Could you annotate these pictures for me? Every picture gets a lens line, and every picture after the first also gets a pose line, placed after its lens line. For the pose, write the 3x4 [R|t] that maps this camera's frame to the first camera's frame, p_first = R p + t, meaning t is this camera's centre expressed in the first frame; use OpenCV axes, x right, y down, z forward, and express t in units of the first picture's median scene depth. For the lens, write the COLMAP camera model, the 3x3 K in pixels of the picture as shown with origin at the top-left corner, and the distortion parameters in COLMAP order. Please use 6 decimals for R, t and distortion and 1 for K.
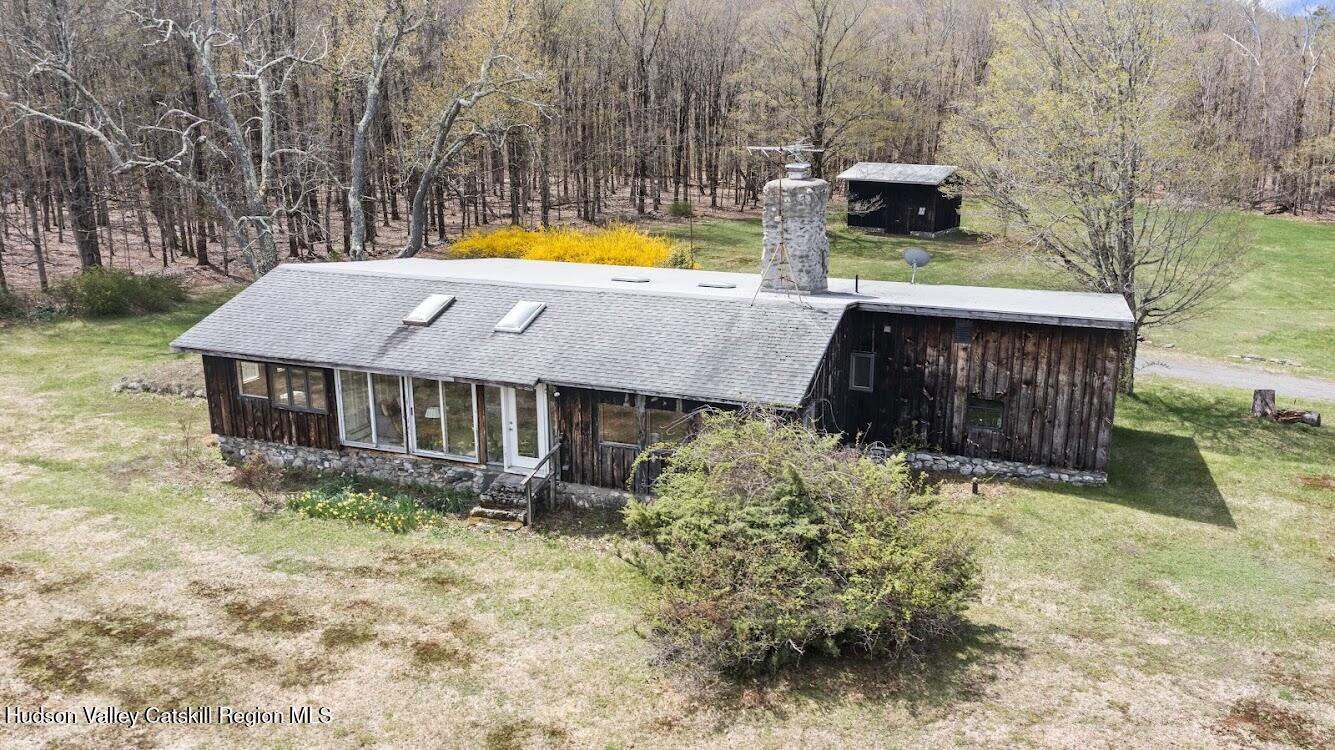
lens RADIAL K [[1063.7, 0, 667.5], [0, 1063.7, 375.0], [0, 0, 1]] dist [0.001486, 0.005435]
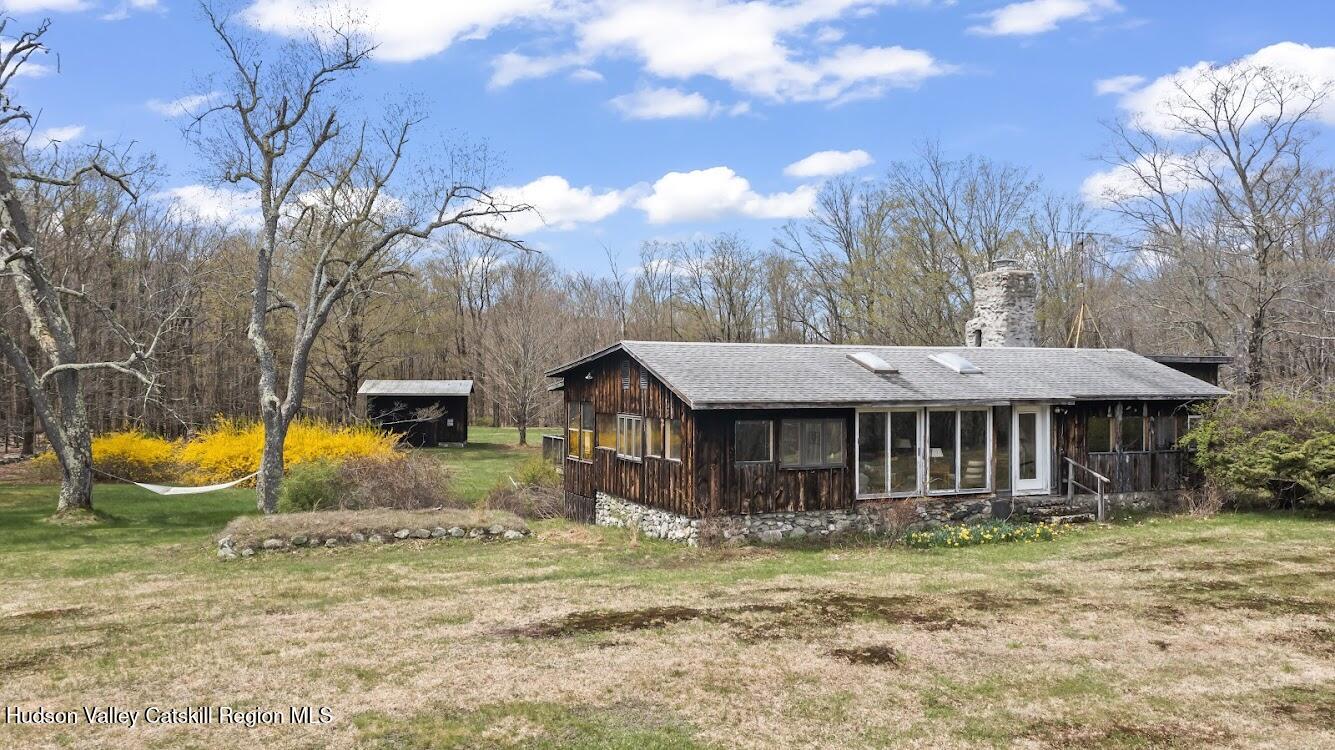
lens RADIAL K [[1063.7, 0, 667.5], [0, 1063.7, 375.0], [0, 0, 1]] dist [0.001486, 0.005435]
pose [[0.713240, 0.005740, 0.700896, -1.079744], [0.177016, 0.966077, -0.188045, 0.105964], [-0.678199, 0.258191, 0.688029, 0.436829]]
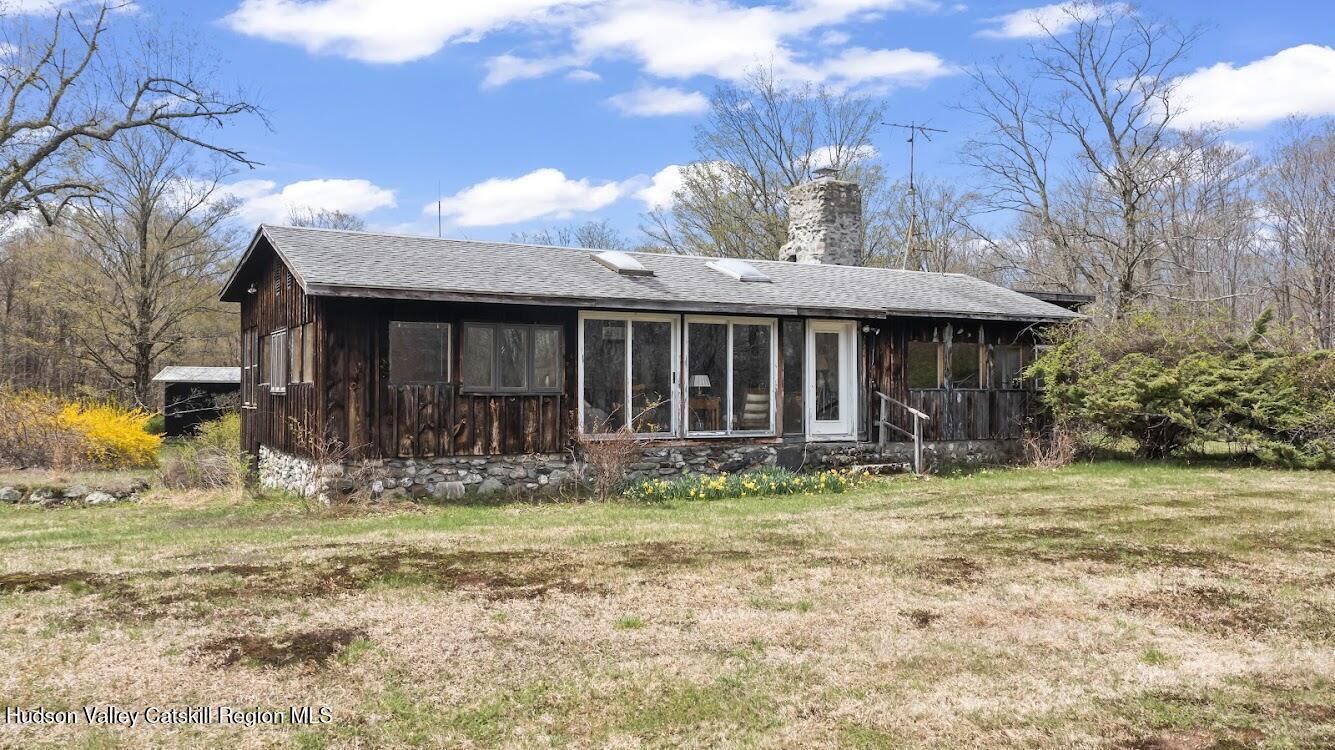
lens RADIAL K [[1063.7, 0, 667.5], [0, 1063.7, 375.0], [0, 0, 1]] dist [0.001486, 0.005435]
pose [[0.643510, 0.016693, 0.765255, -0.779649], [0.192420, 0.964129, -0.182839, 0.157946], [-0.740857, 0.264910, 0.617215, 0.533792]]
